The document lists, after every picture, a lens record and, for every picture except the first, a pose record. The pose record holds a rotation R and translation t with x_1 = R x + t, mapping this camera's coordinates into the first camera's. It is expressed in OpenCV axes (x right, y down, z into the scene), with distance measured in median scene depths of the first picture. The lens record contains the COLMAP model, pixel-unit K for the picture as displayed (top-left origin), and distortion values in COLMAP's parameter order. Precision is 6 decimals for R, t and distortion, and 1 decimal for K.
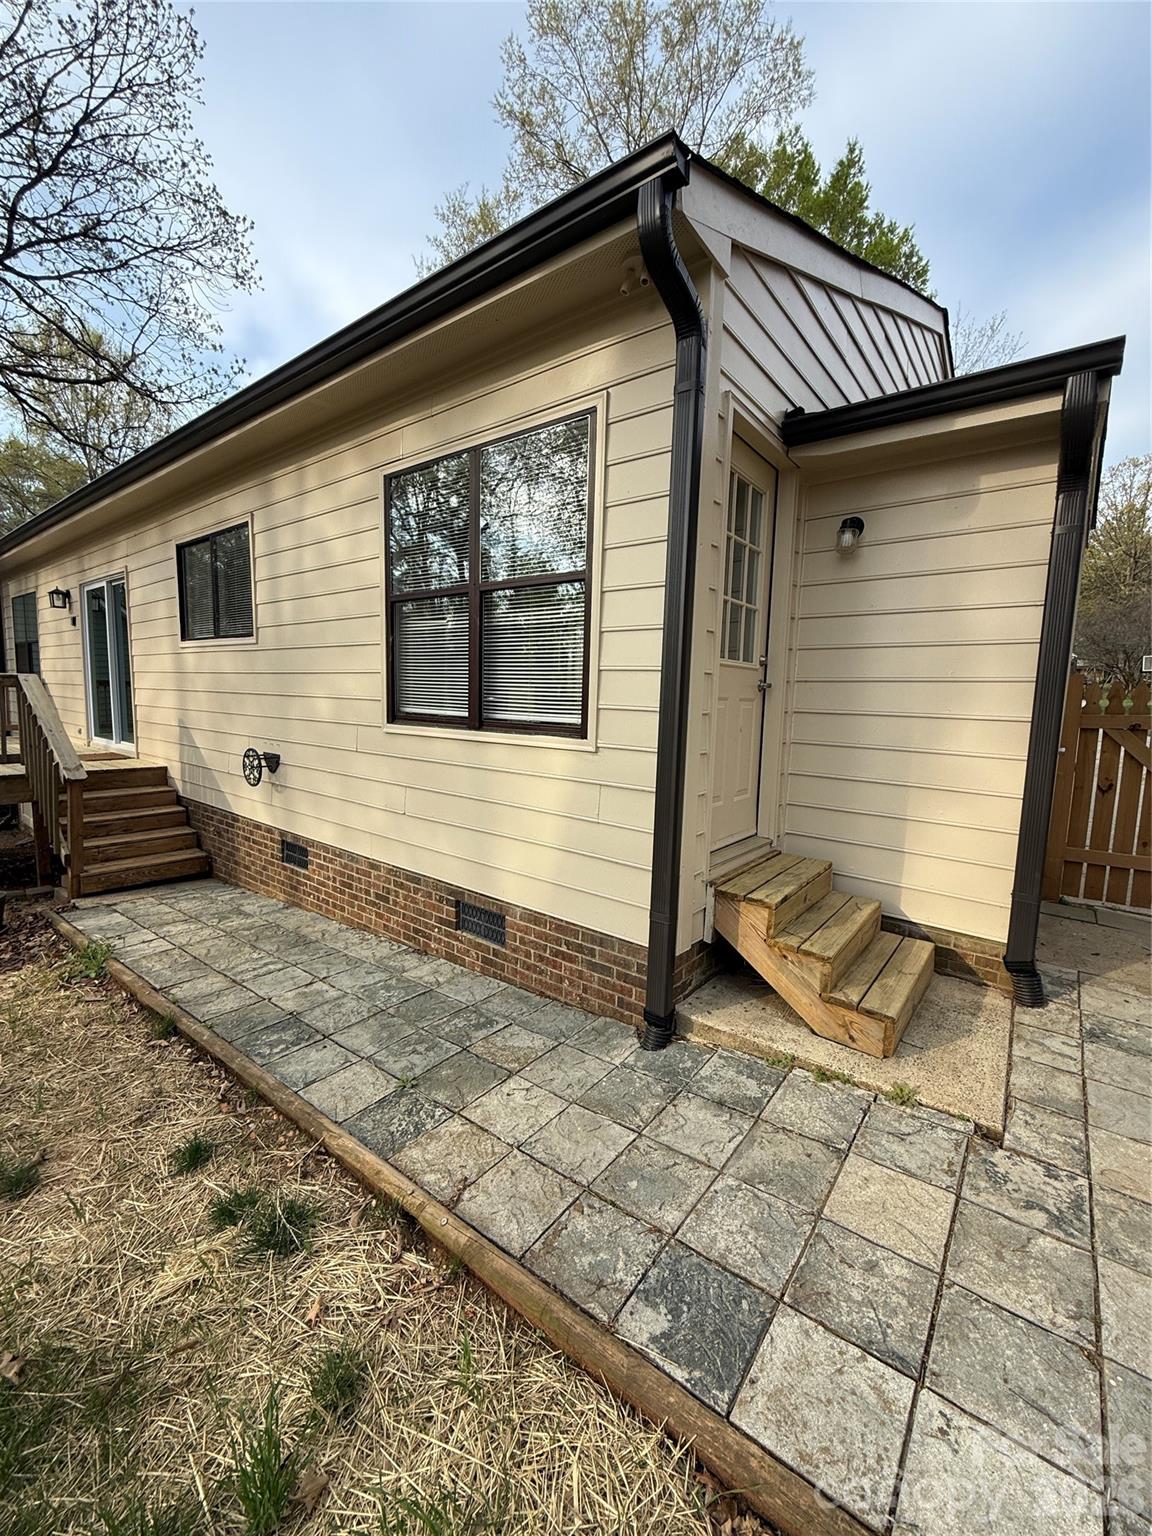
lens RADIAL K [[614.8, 0, 575.5], [0, 614.8, 762.6], [0, 0, 1]] dist [-0.000828, -0.000233]
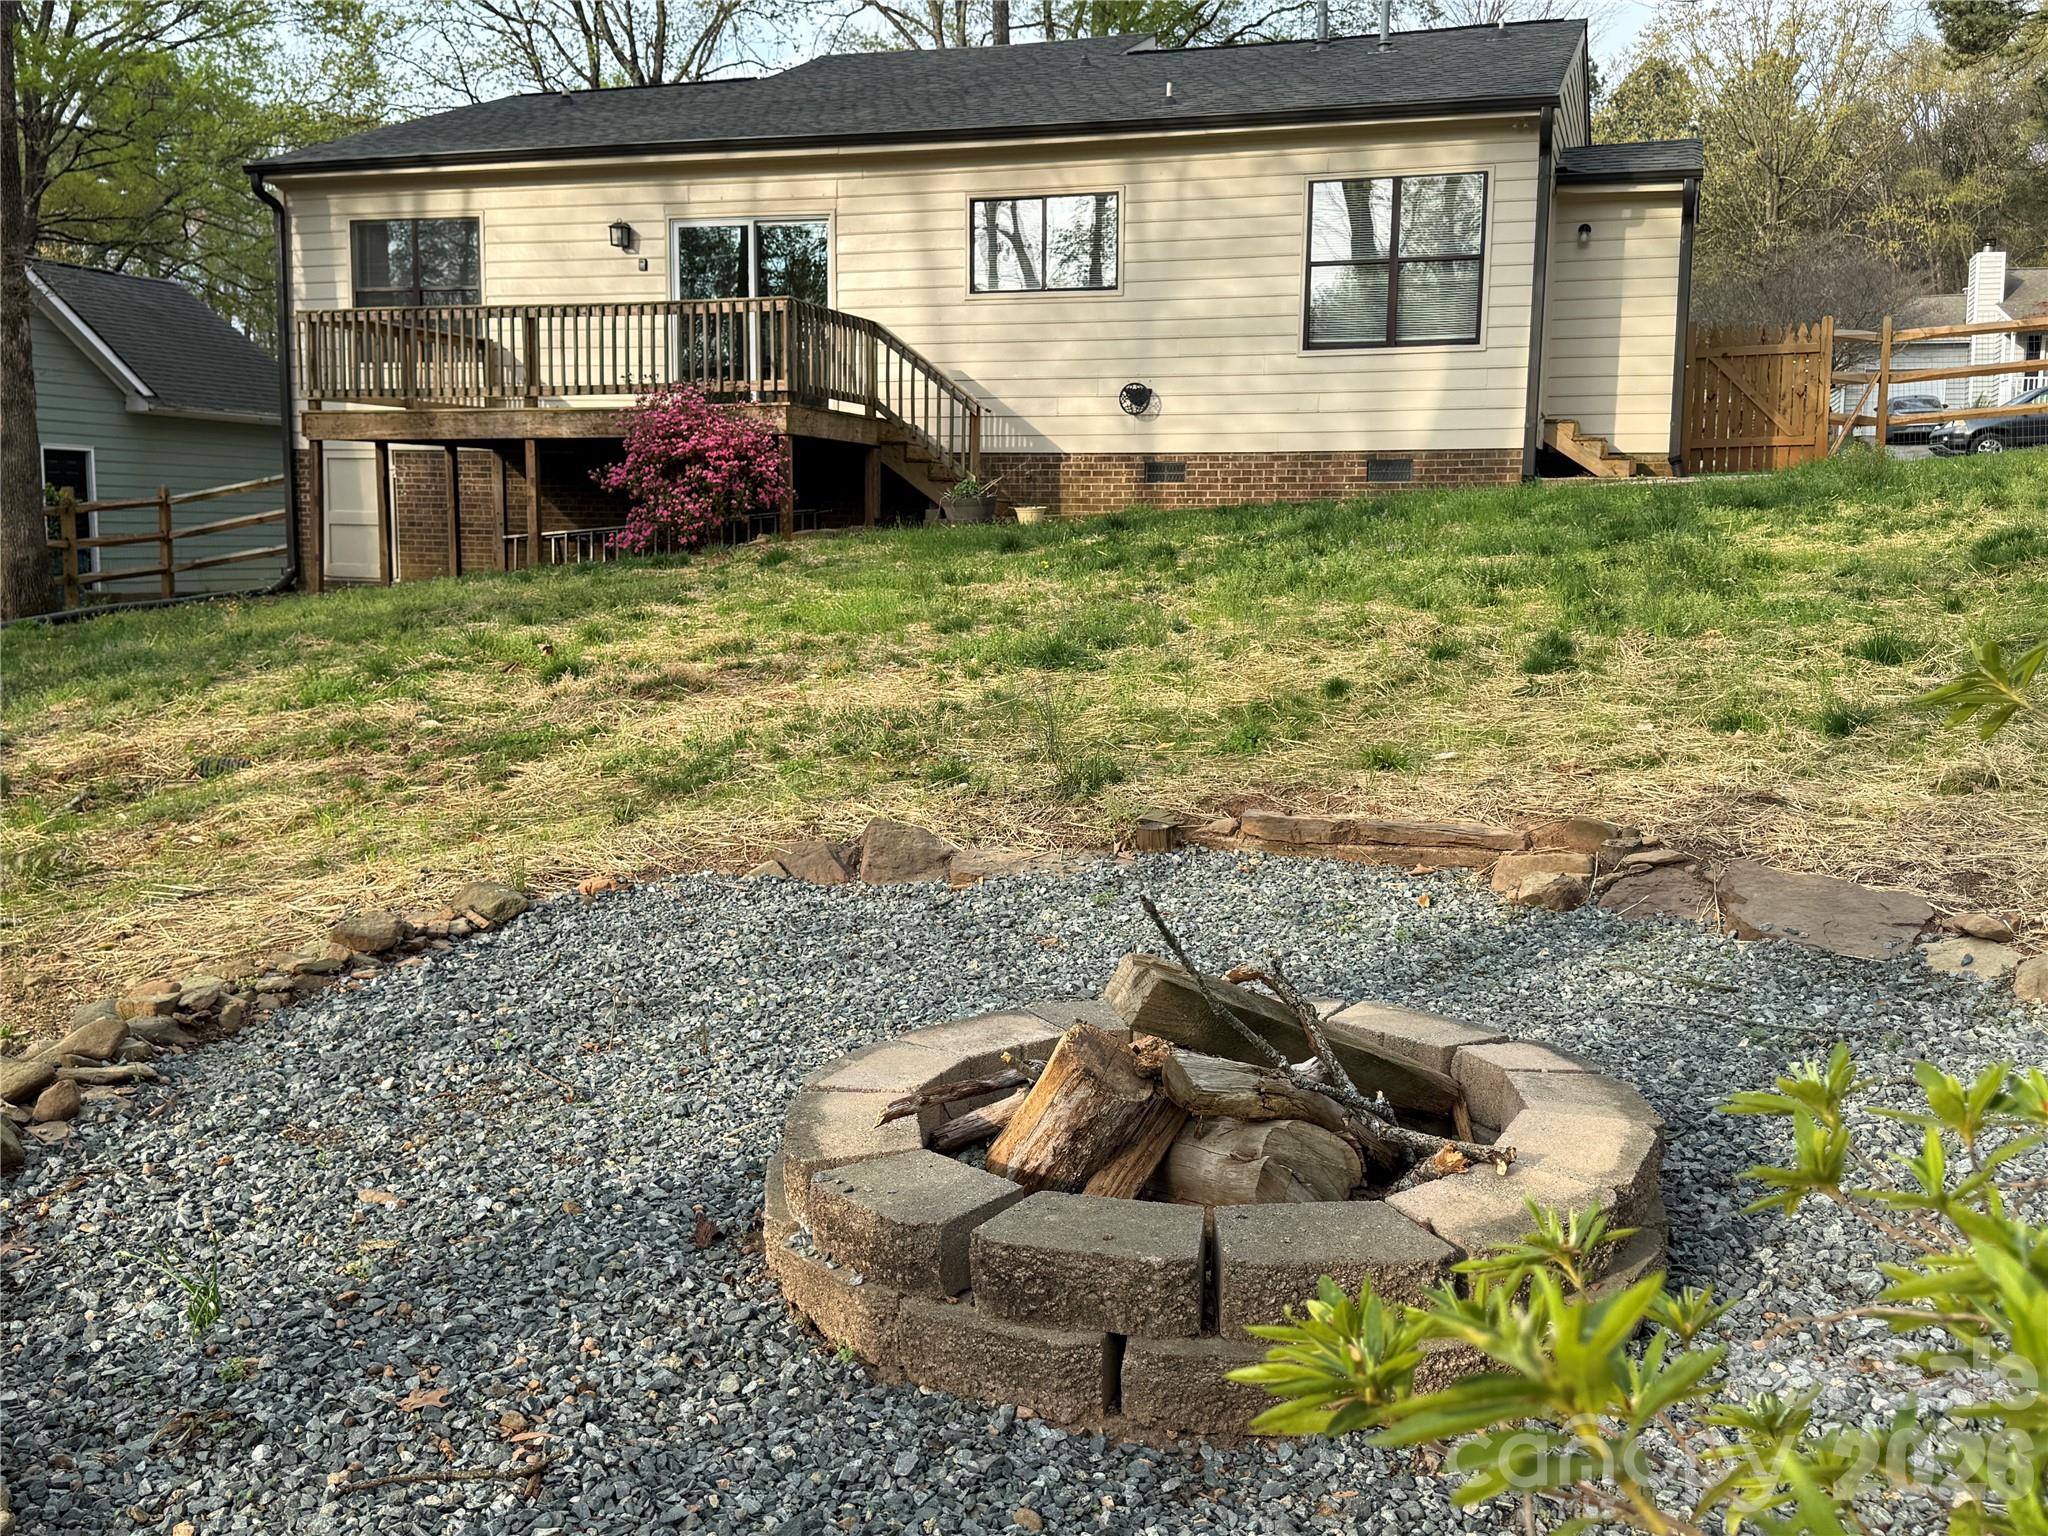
lens RADIAL K [[1934.8, 0, 1026.4], [0, 1934.8, 774.8], [0, 0, 1]] dist [0.199685, -0.441847]
pose [[0.936155, -0.061823, 0.346110, -2.597994], [0.055190, 0.998055, 0.028997, 0.774238], [-0.347229, -0.008044, 0.937746, -3.152562]]
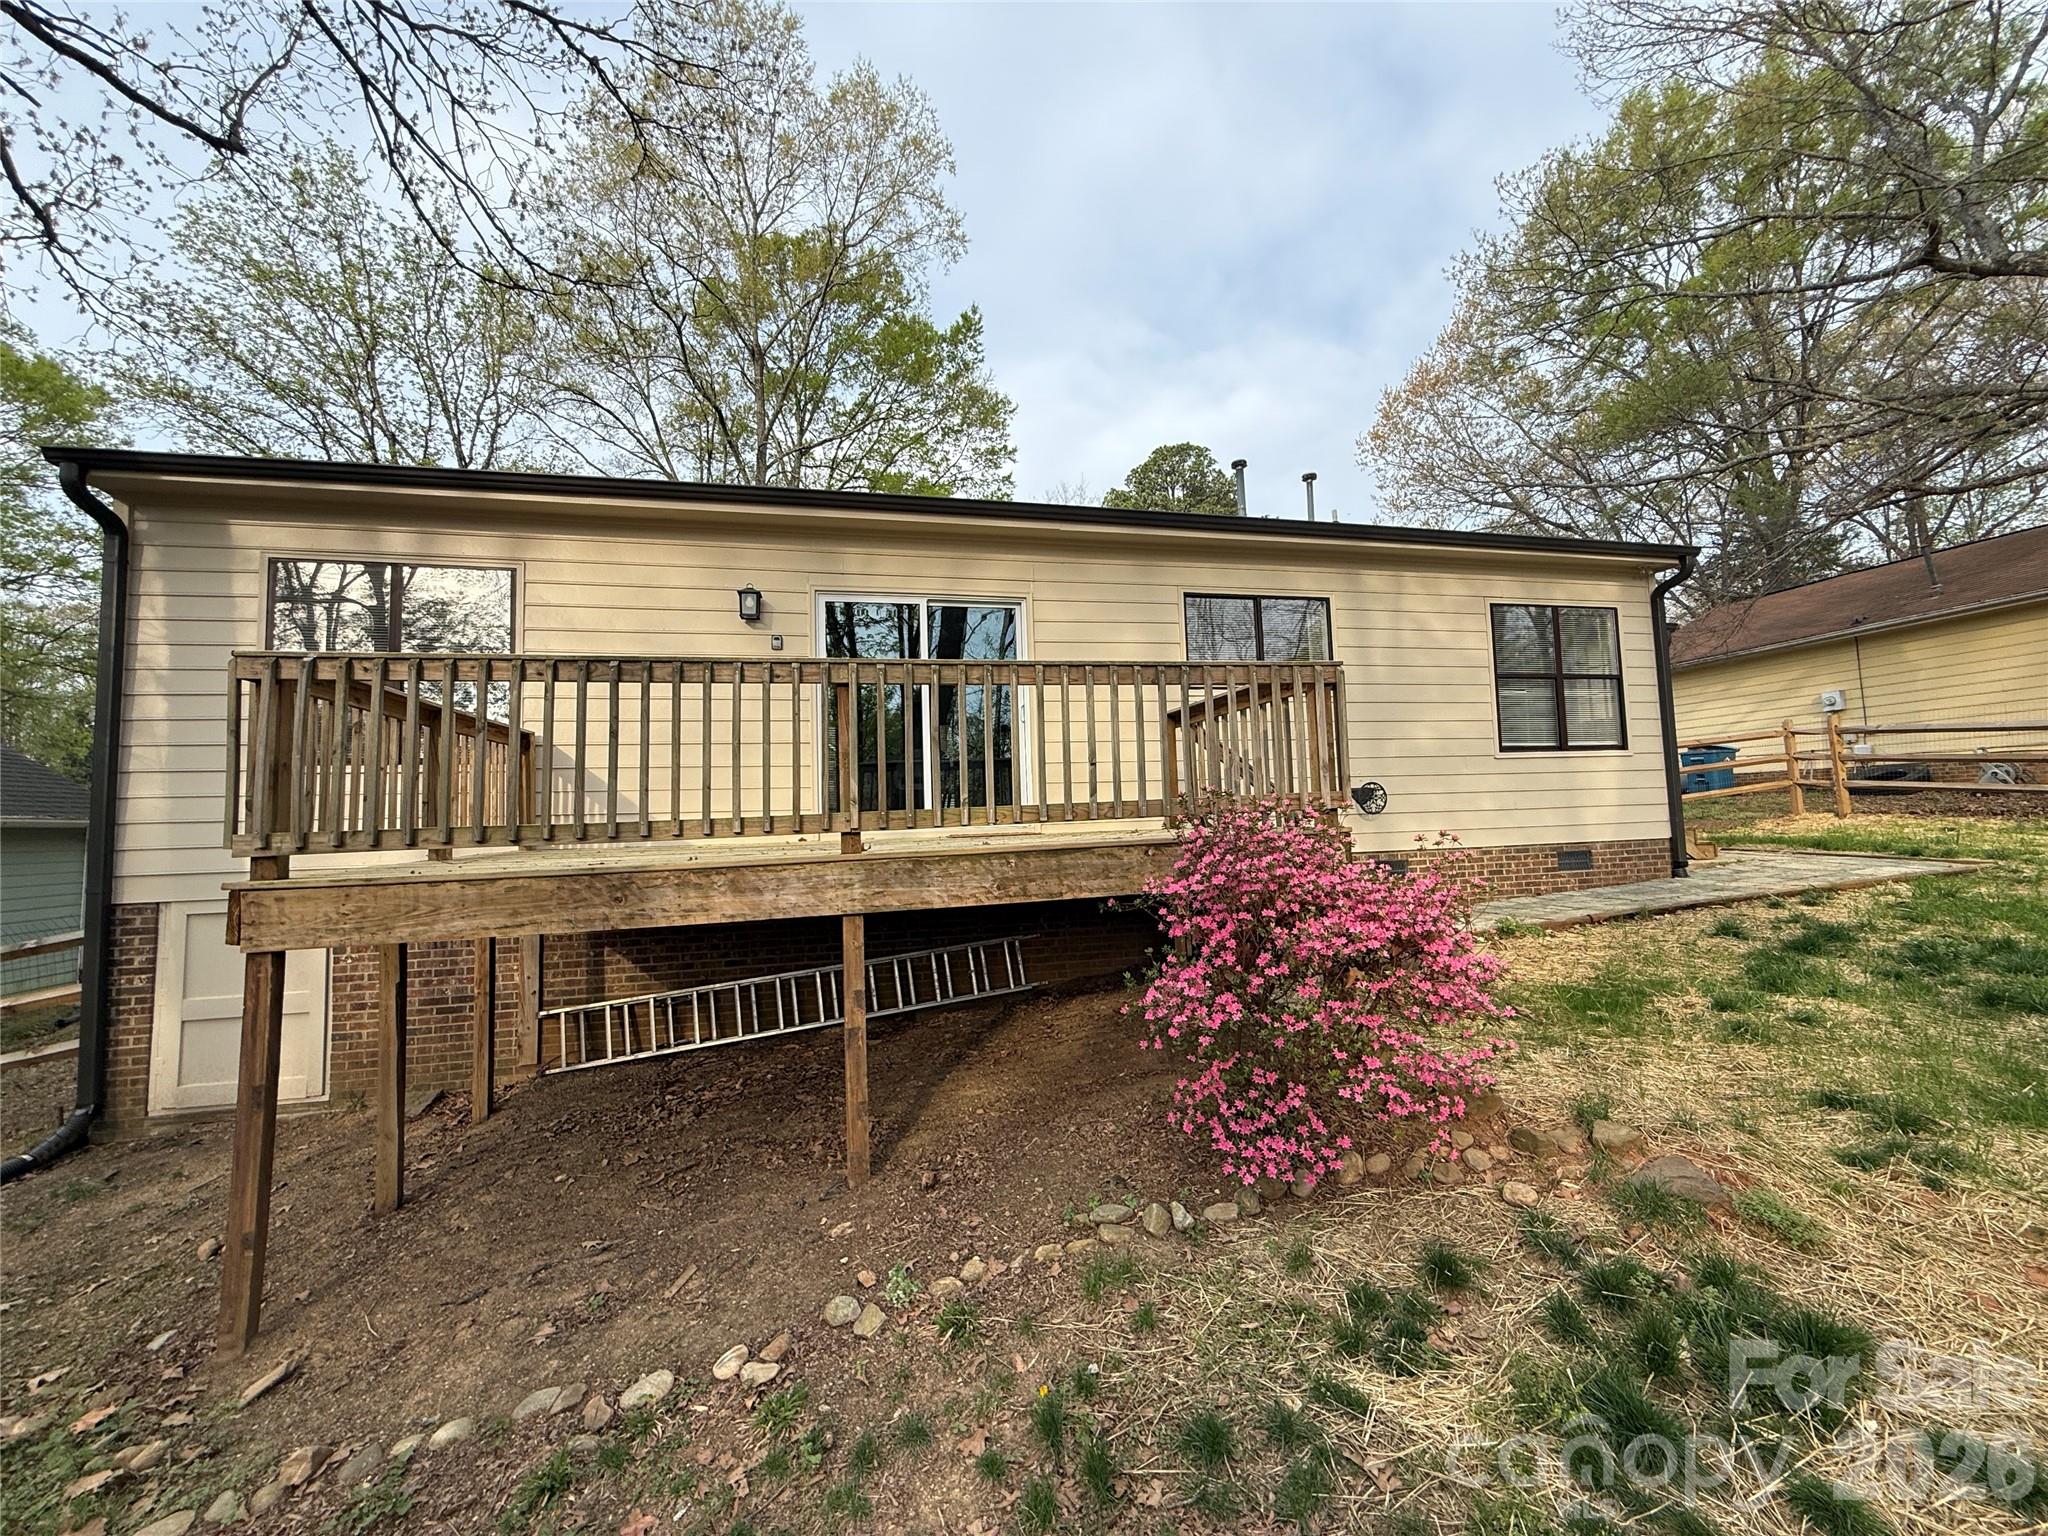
lens RADIAL K [[819.8, 0, 1021.3], [0, 819.8, 765.7], [0, 0, 1]] dist [-0.000828, -0.000233]
pose [[0.621417, 0.008012, 0.783439, -2.679460], [0.134885, 0.983923, -0.117052, 0.049367], [-0.771782, 0.178412, 0.610346, 0.670304]]
